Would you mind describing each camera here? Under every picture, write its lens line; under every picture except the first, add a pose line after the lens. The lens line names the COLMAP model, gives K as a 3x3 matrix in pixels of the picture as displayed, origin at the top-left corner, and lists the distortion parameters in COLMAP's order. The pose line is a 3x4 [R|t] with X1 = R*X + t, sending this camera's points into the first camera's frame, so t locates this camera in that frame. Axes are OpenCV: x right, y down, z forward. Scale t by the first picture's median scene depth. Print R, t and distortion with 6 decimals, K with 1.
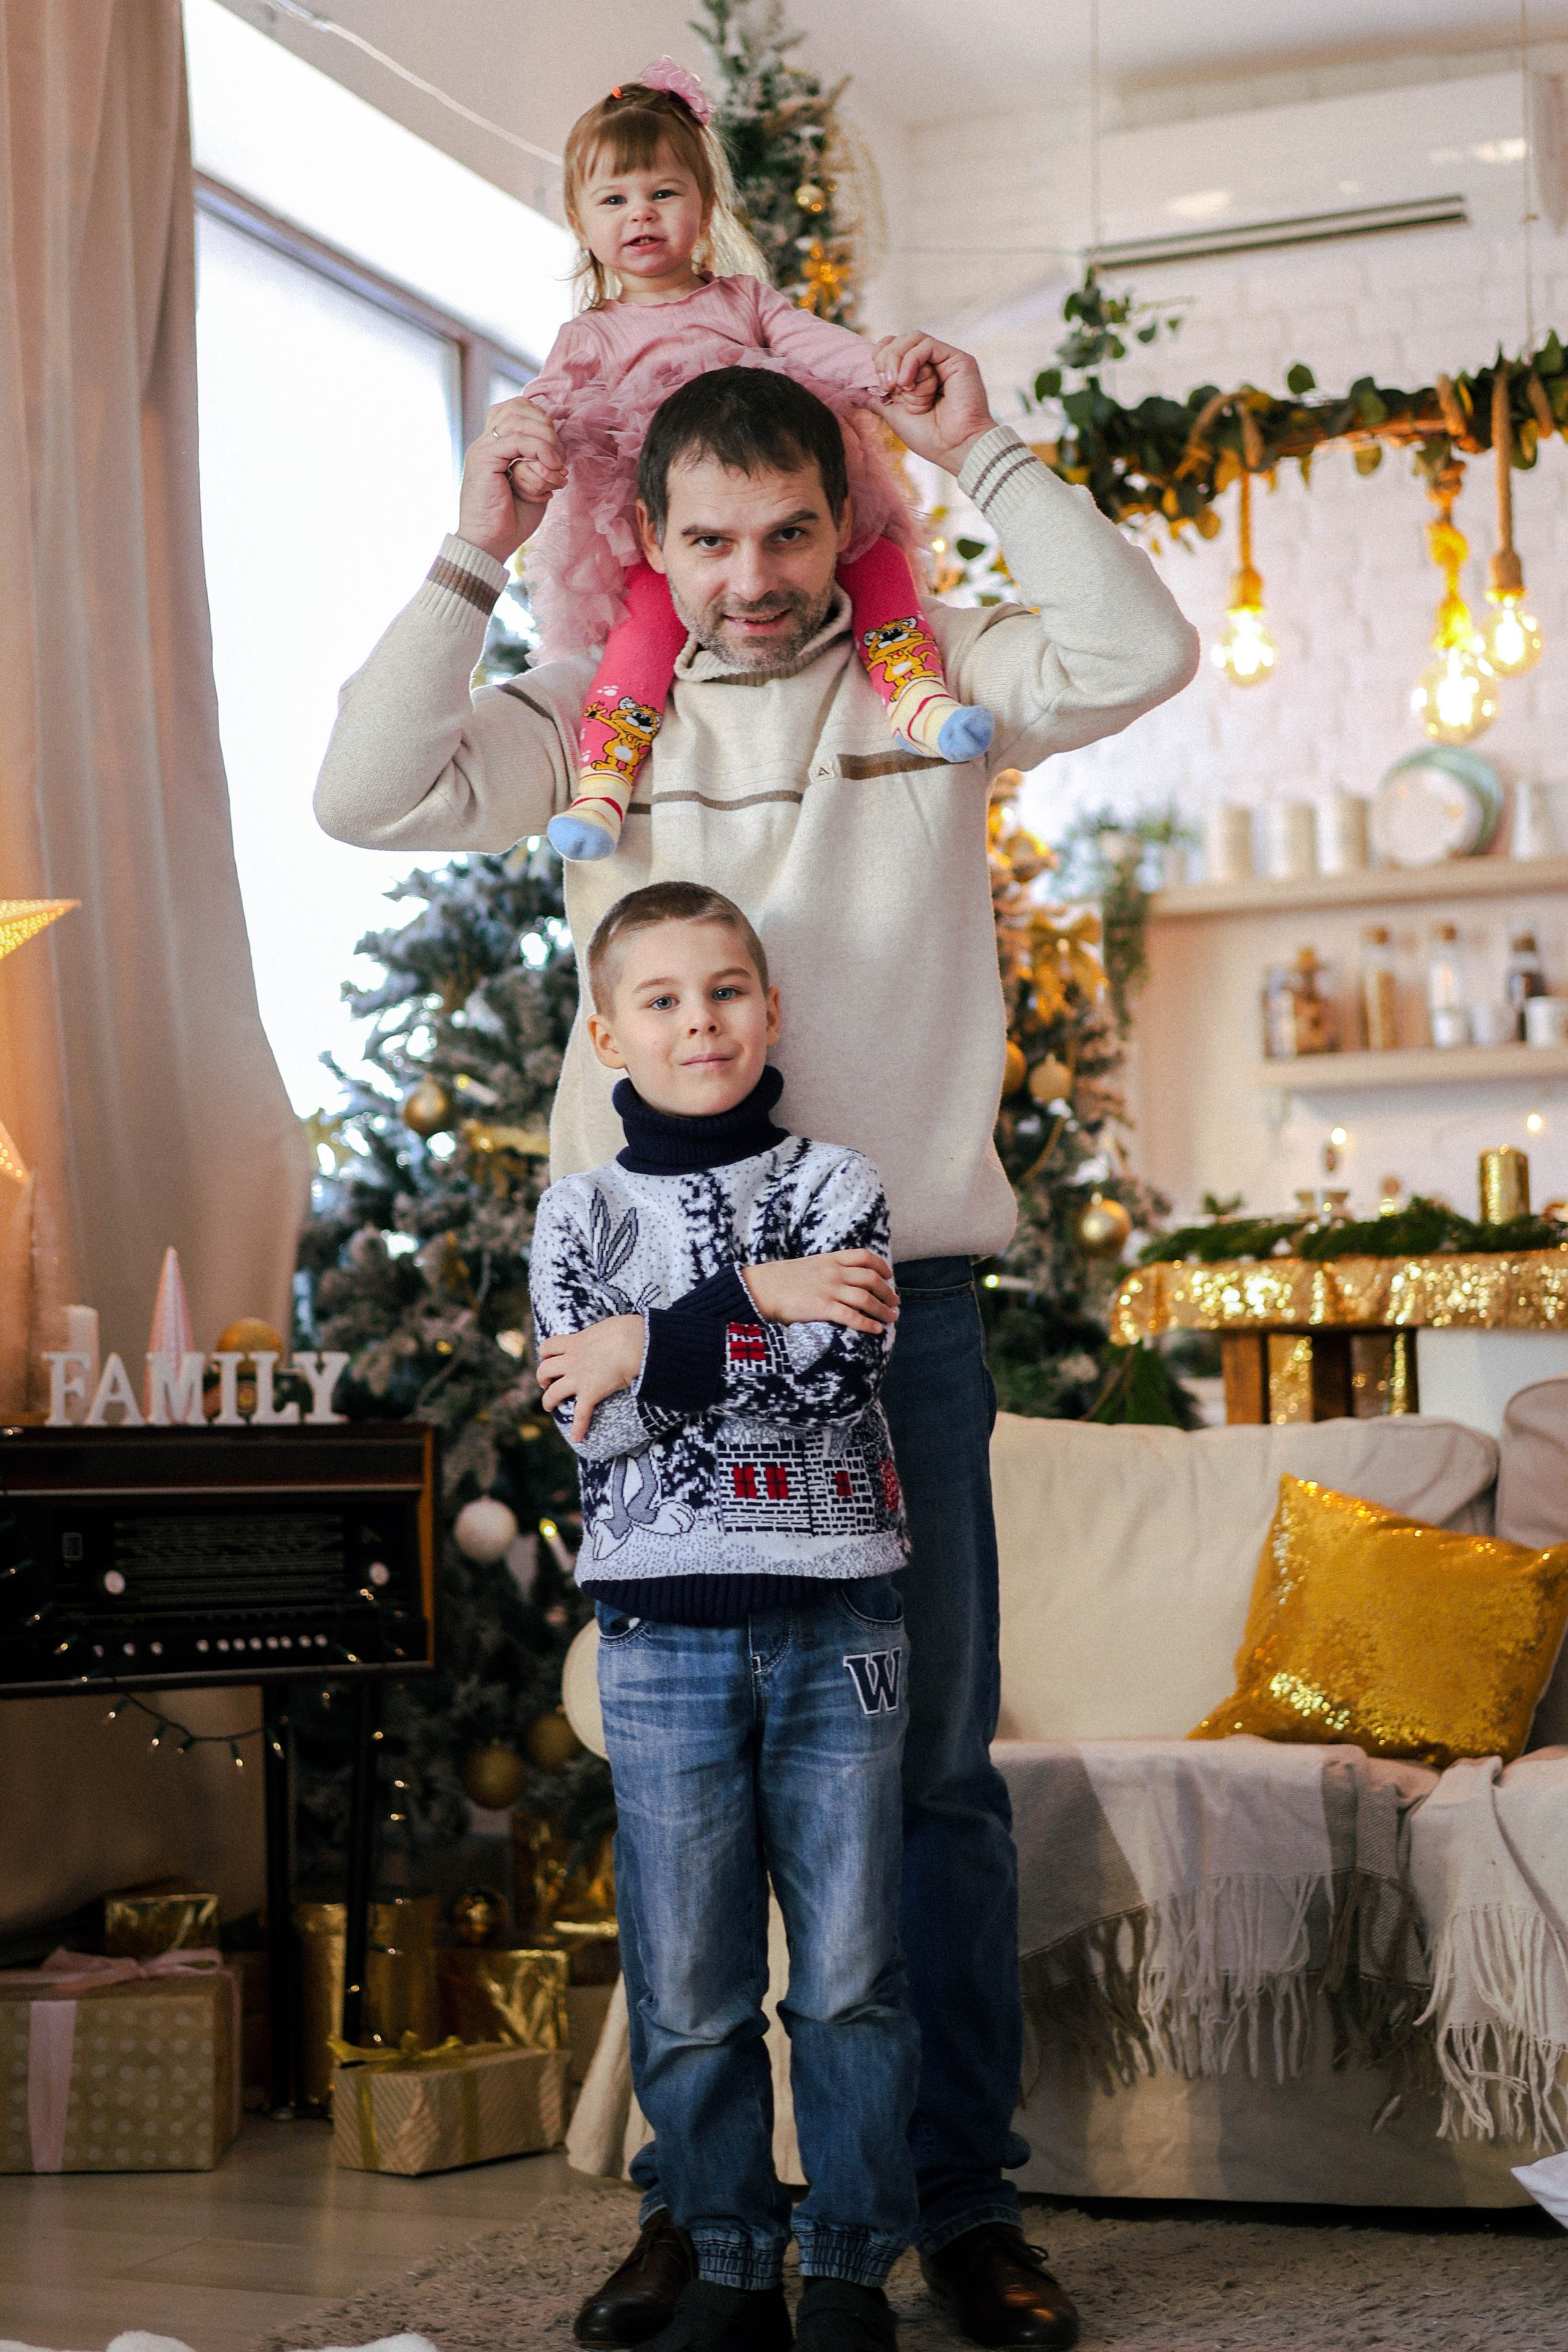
lens RADIAL K [[3888.7, 0, 778.6], [0, 3888.7, 1015.7], [0, 0, 1]] dist [0.050461, -0.031880]
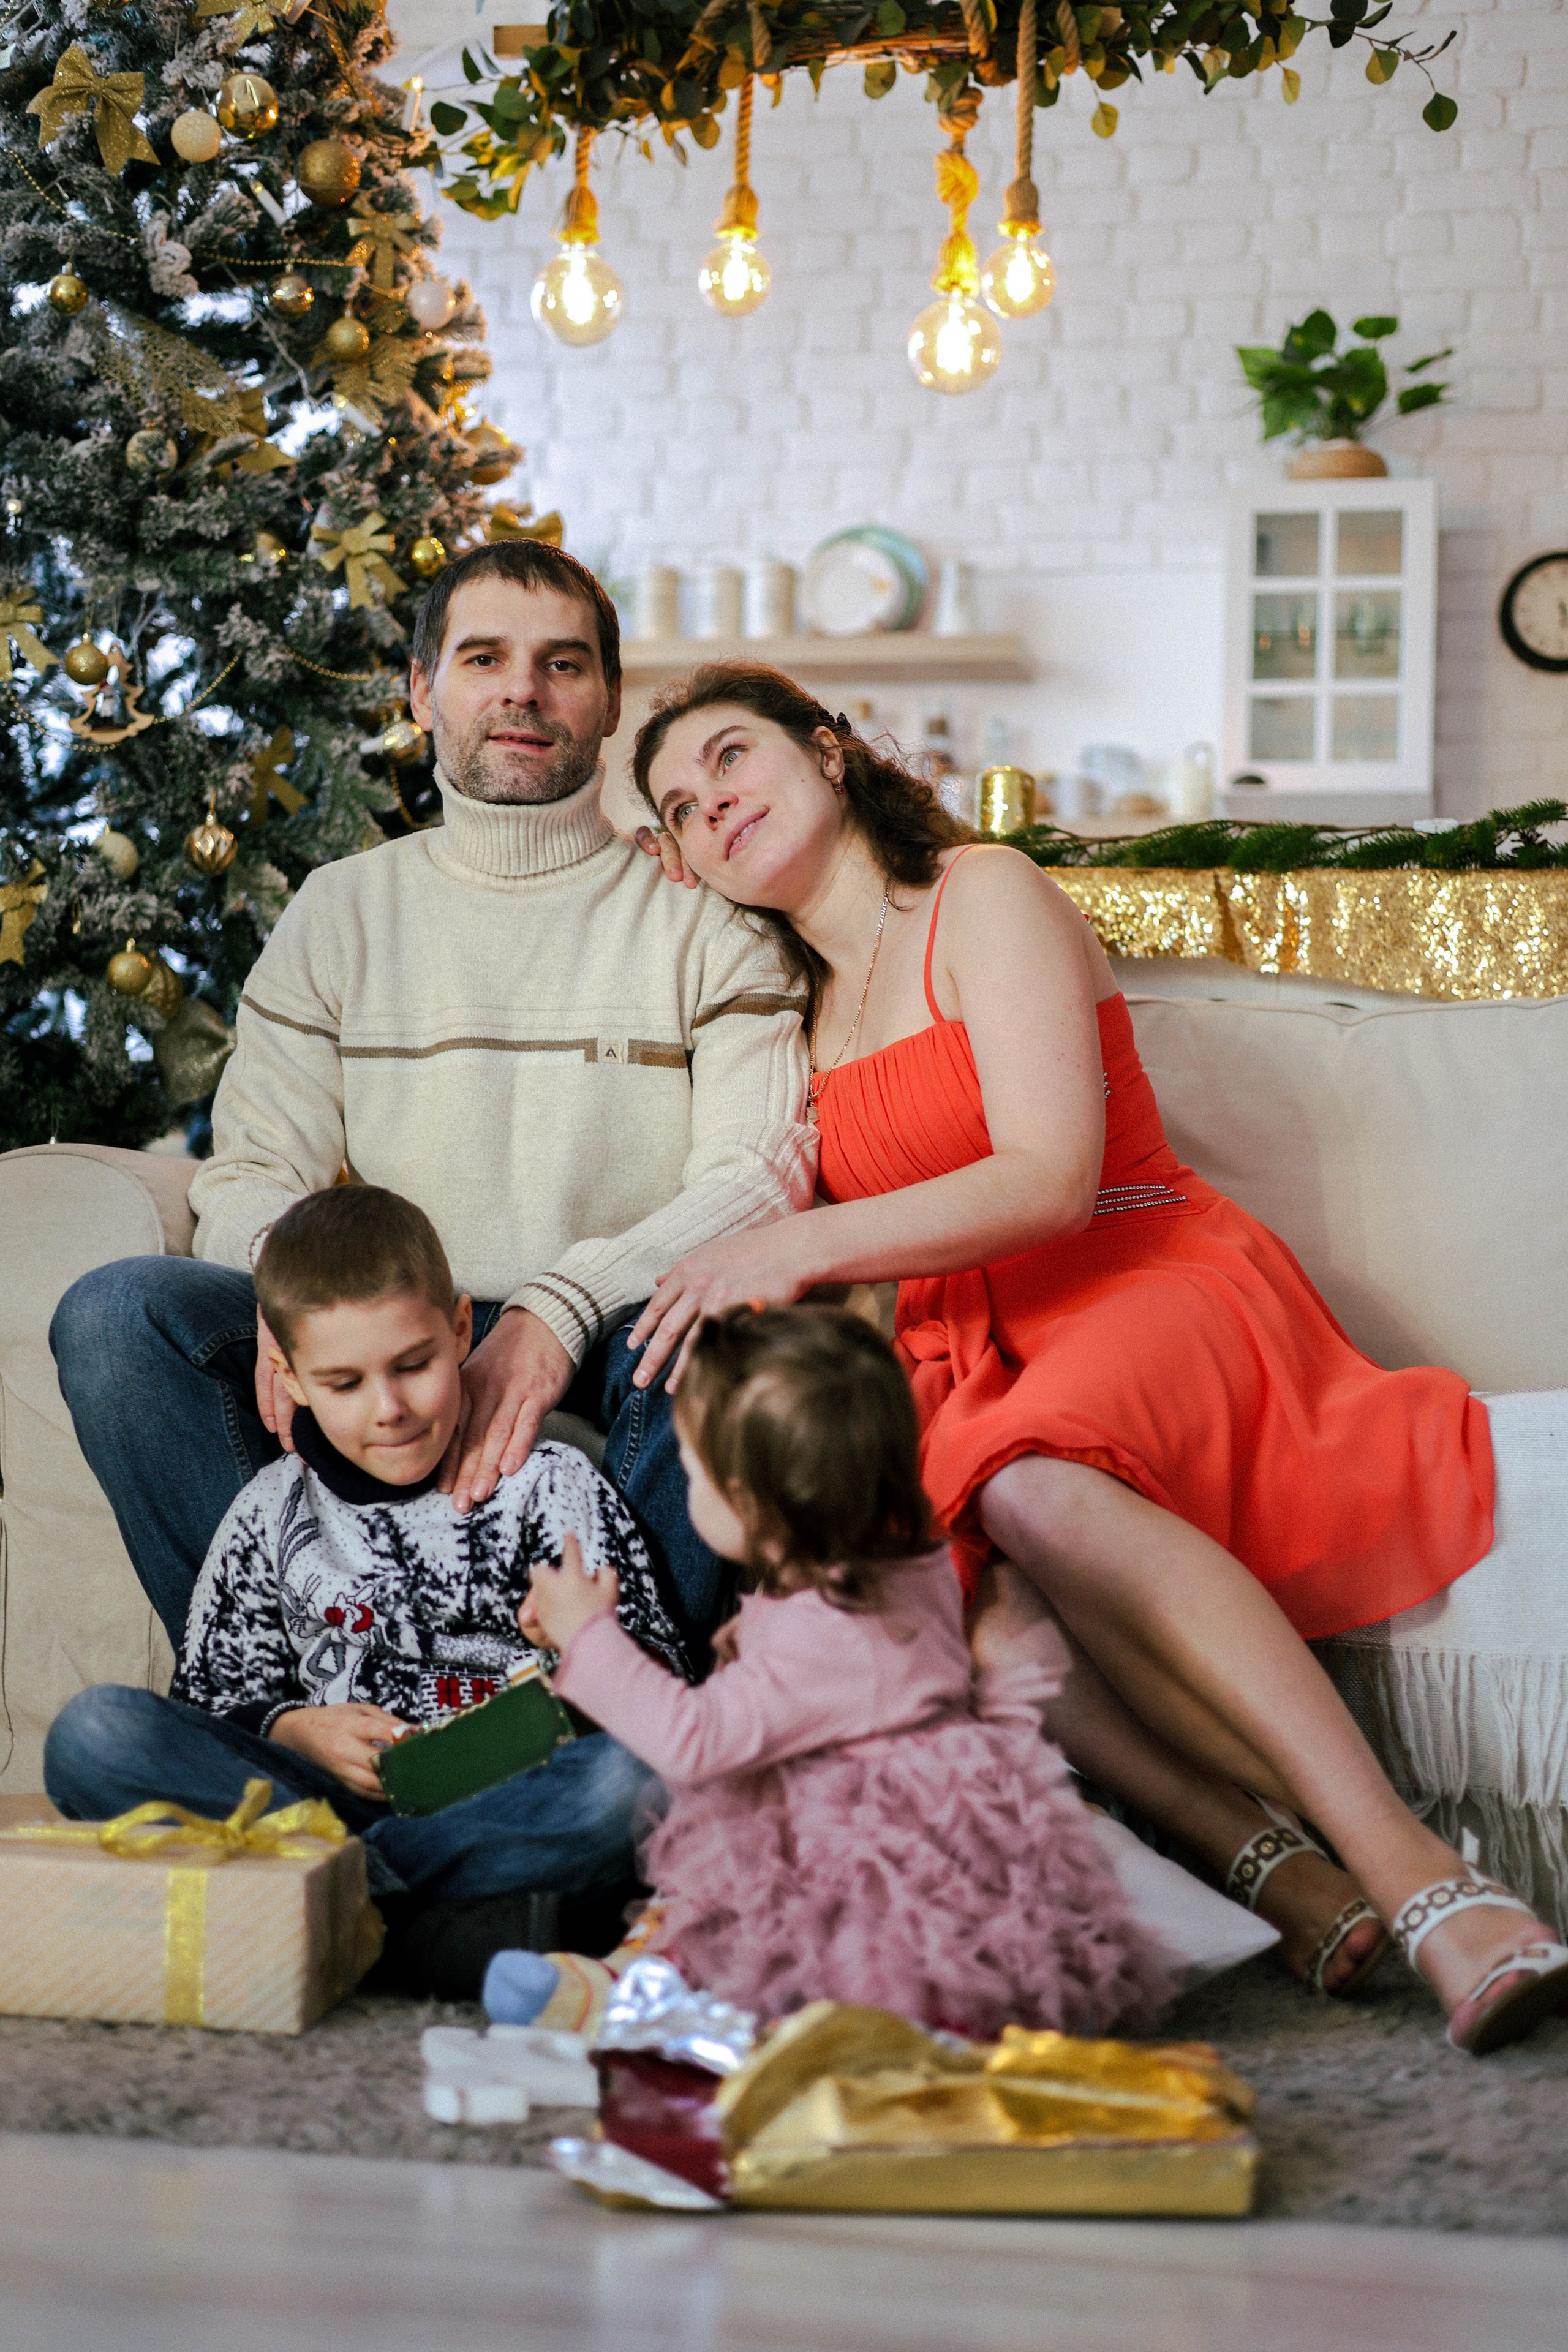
lens RADIAL K [[3273.1, 0, 796.1], [0, 3273.1, 1184.2], [0, 0, 1]] dist [0.046386, -0.259946]
pose [[0.979914, 0.060318, 0.190081, -0.001287], [-0.072133, 0.995830, 0.055859, 0.078887], [-0.185919, -0.068448, 0.980178, 0.220449]]
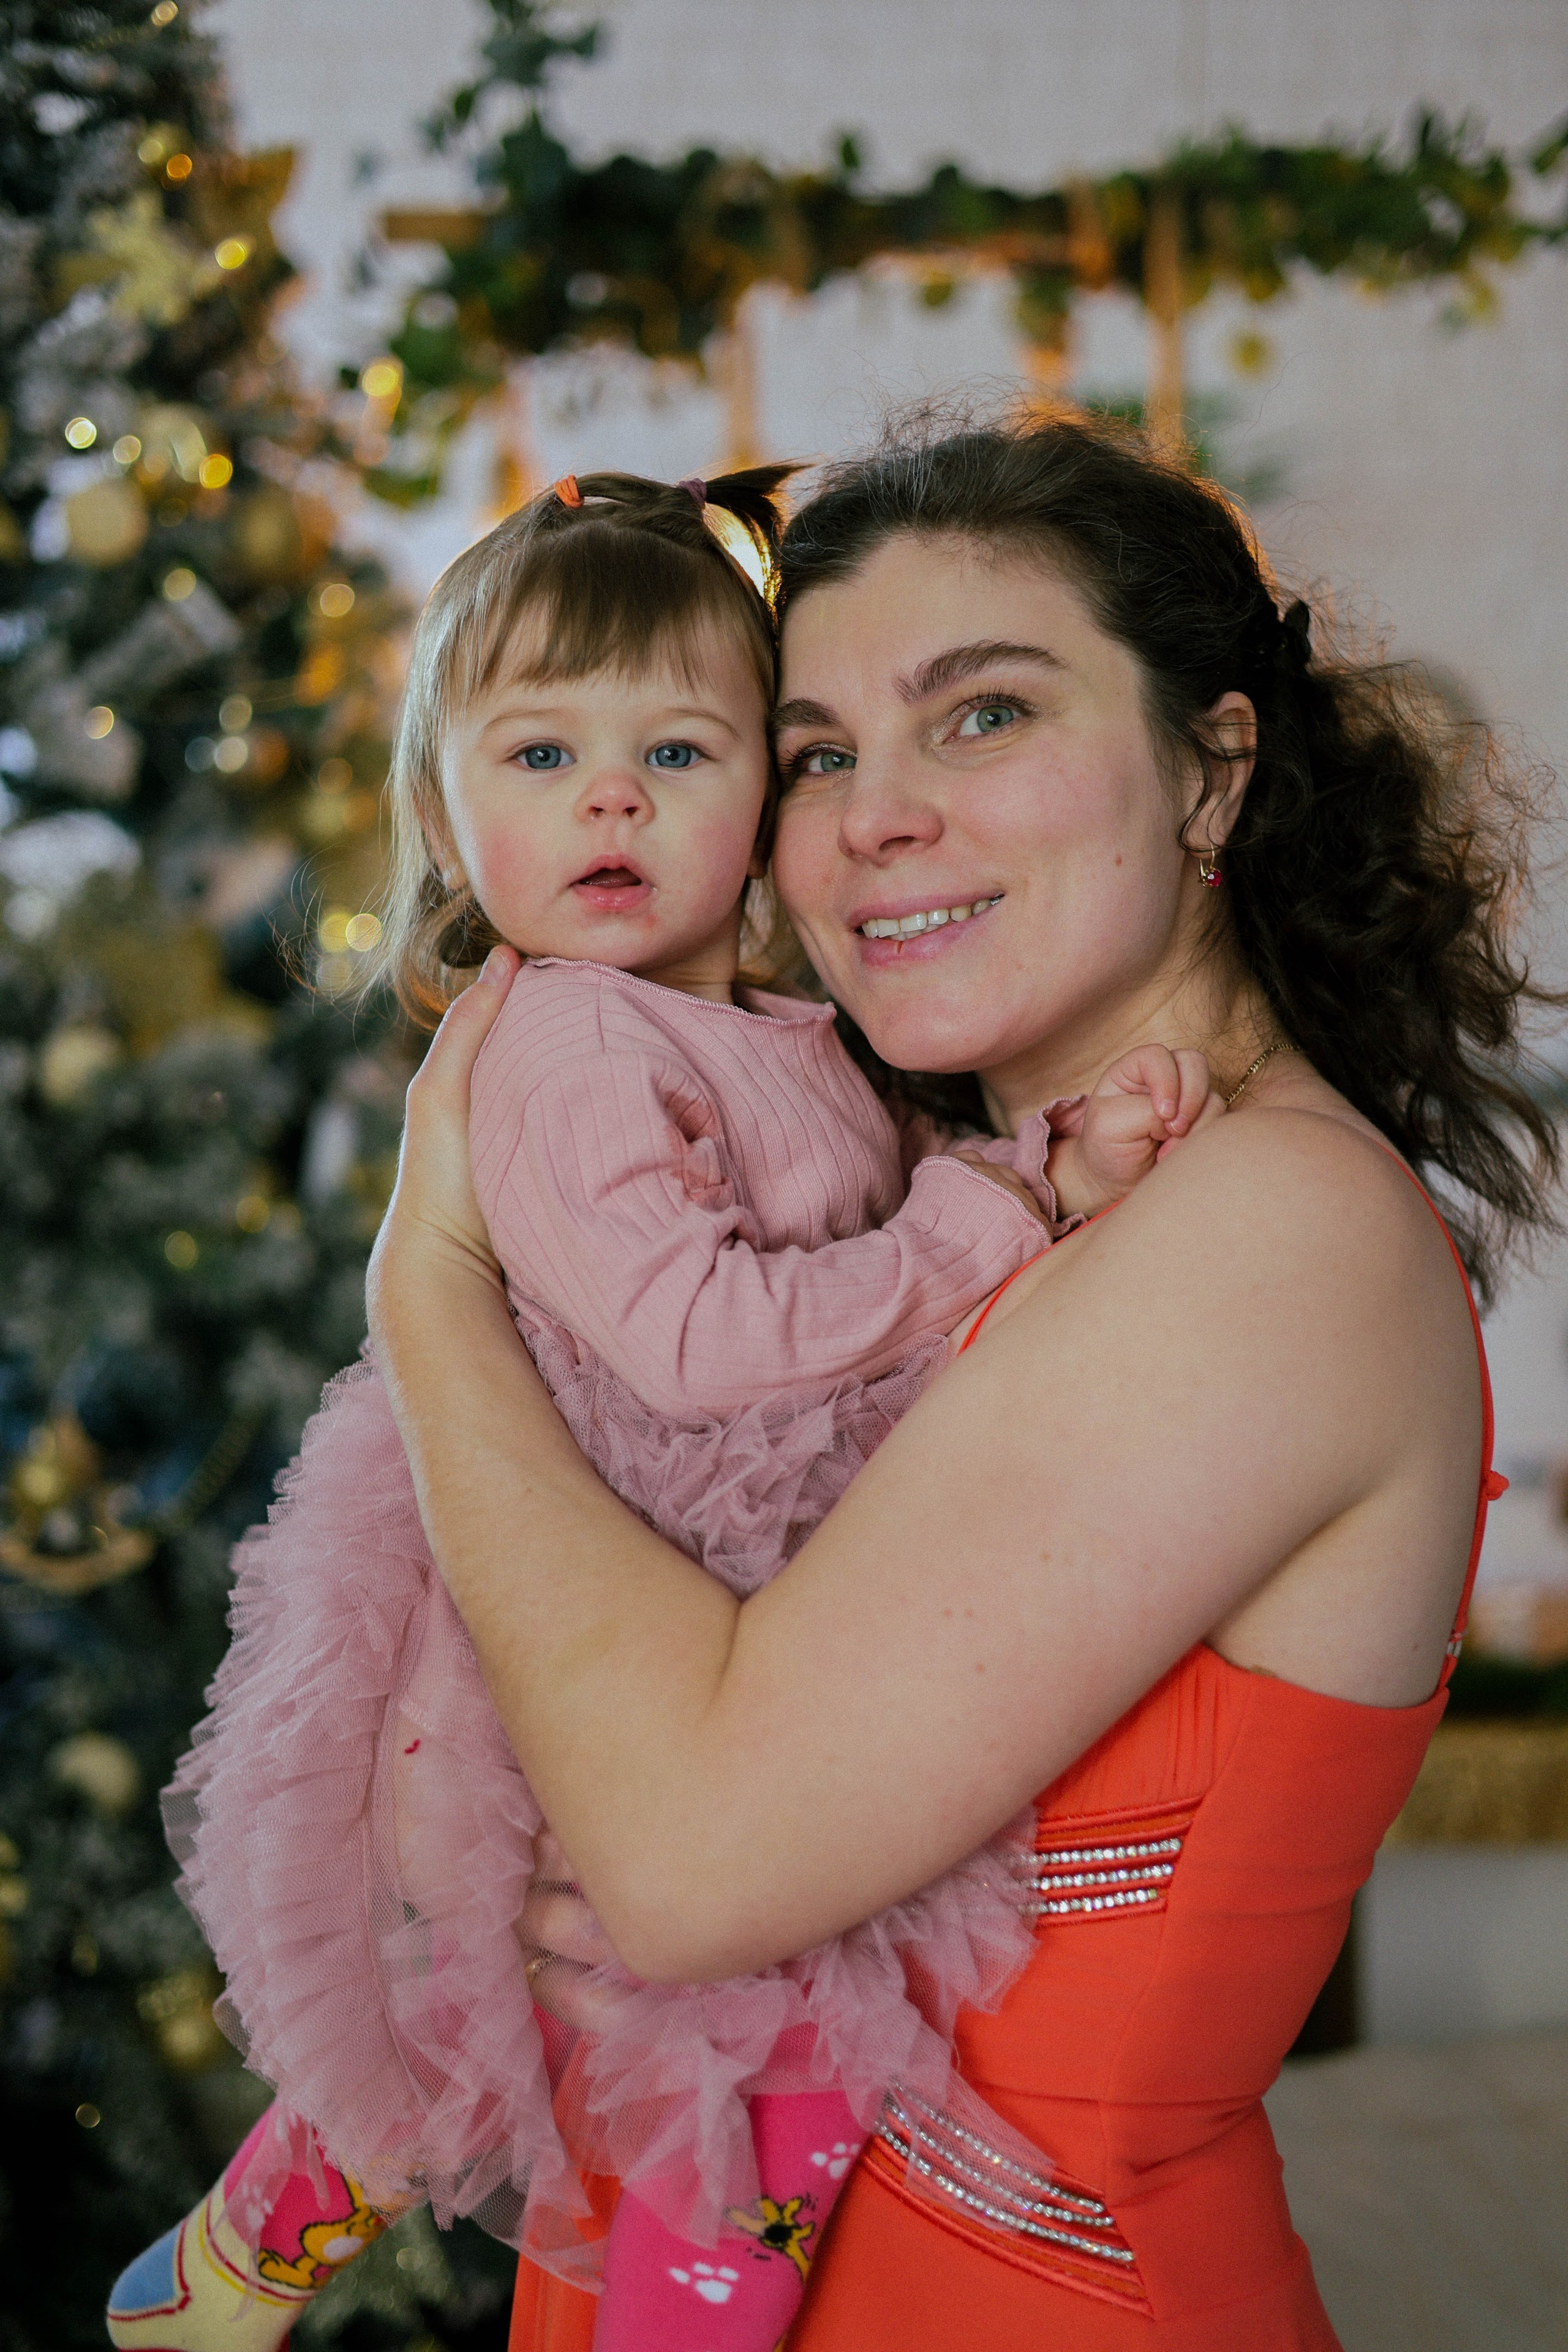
lens RADIAL K [[3365.1, 0, 784.0], [0, 3365.1, 1176.0], [0, 0, 1]] dist [-0.013207, -0.067534]
pose [[0.906772, -0.011799, 0.421456, -0.108911], [-0.041945, 0.992125, 0.118022, -0.063142], [-0.419530, -0.124698, 0.899136, 0.499993]]
